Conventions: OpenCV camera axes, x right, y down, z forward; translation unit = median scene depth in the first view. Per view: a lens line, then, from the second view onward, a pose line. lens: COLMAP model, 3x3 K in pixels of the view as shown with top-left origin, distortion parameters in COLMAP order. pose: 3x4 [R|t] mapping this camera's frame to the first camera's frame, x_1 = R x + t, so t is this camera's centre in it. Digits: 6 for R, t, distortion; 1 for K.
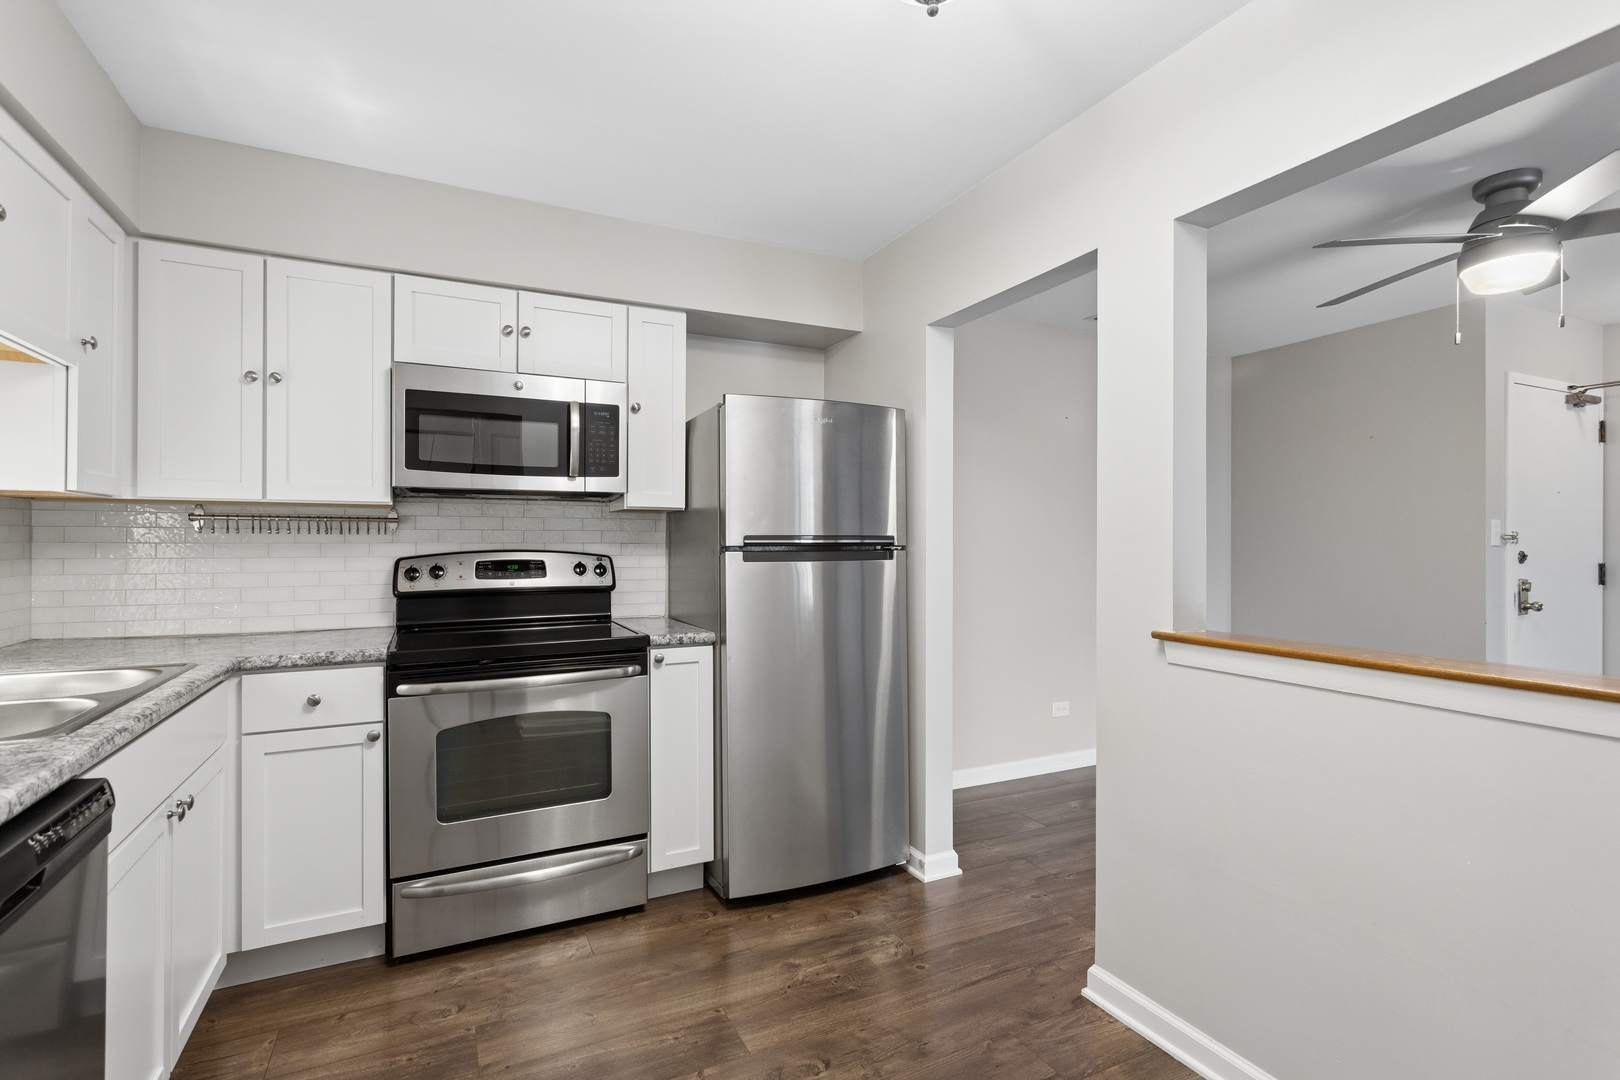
lens RADIAL K [[776.3, 0, 810.3], [0, 776.3, 539.7], [0, 0, 1]] dist [0.016369, 0.001311]
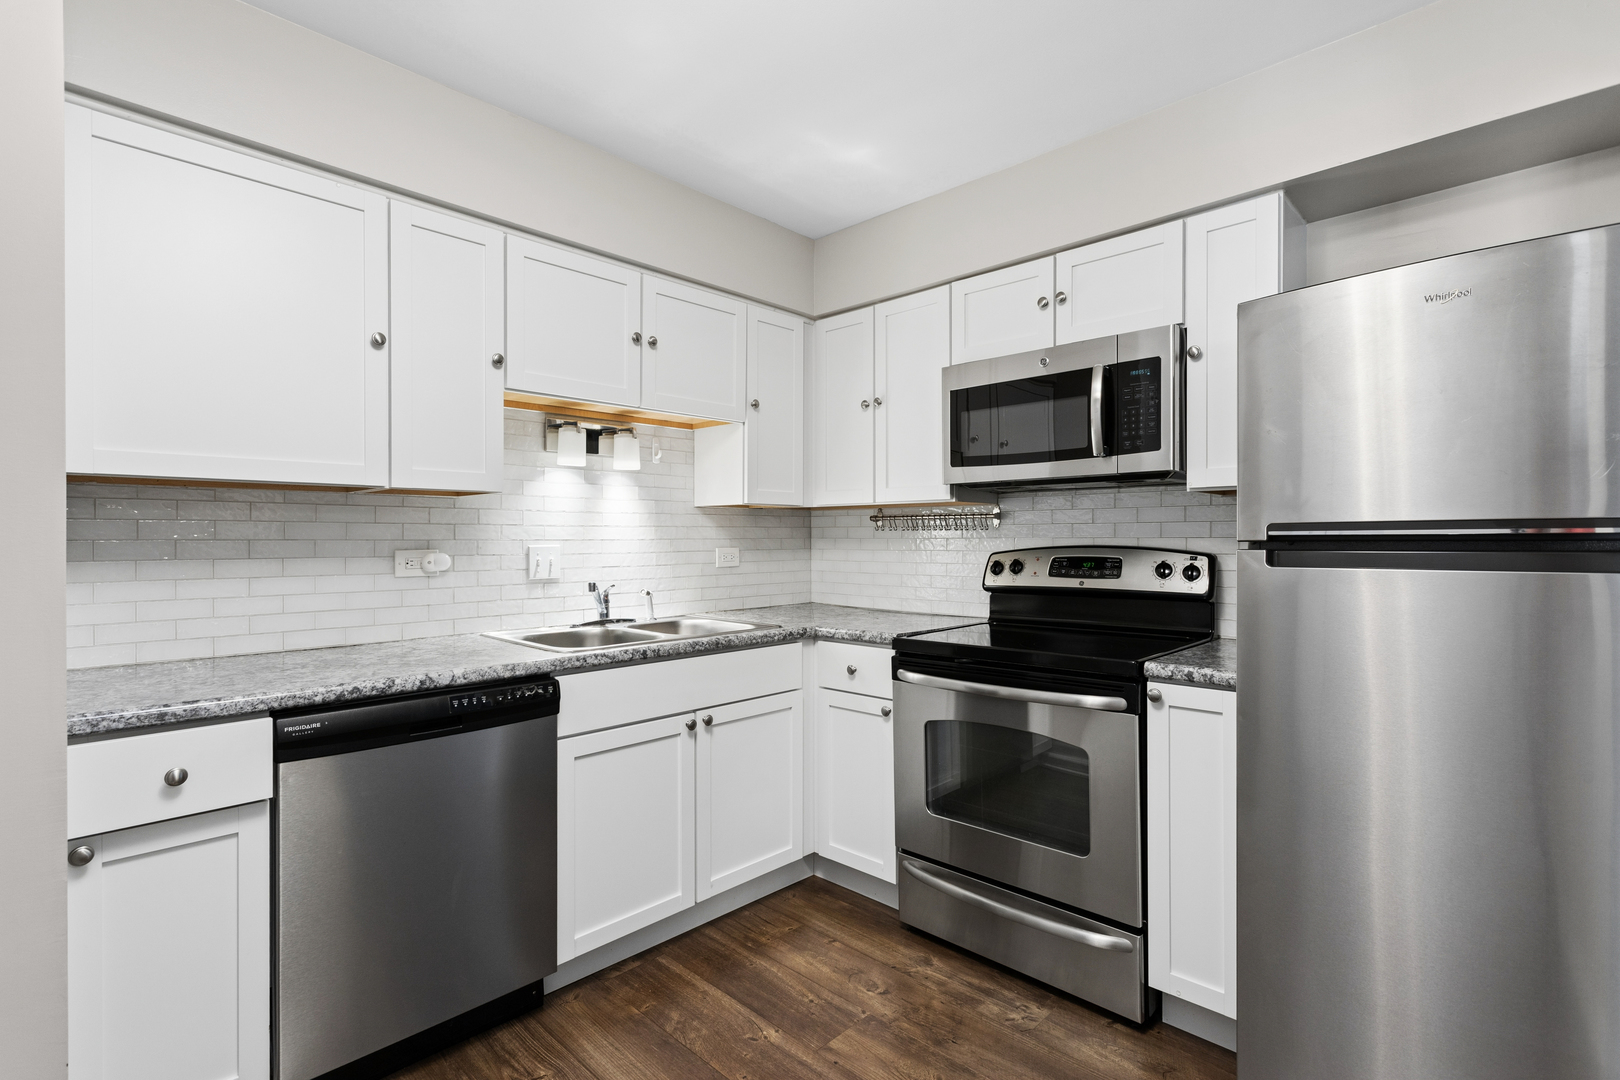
lens RADIAL K [[776.3, 0, 808.8], [0, 776.3, 540.7], [0, 0, 1]] dist [0.016369, 0.001311]
pose [[0.341271, -0.000569, -0.939965, 0.378599], [0.002606, 0.999997, 0.000340, 0.006982], [0.939961, -0.002566, 0.341271, 0.446183]]
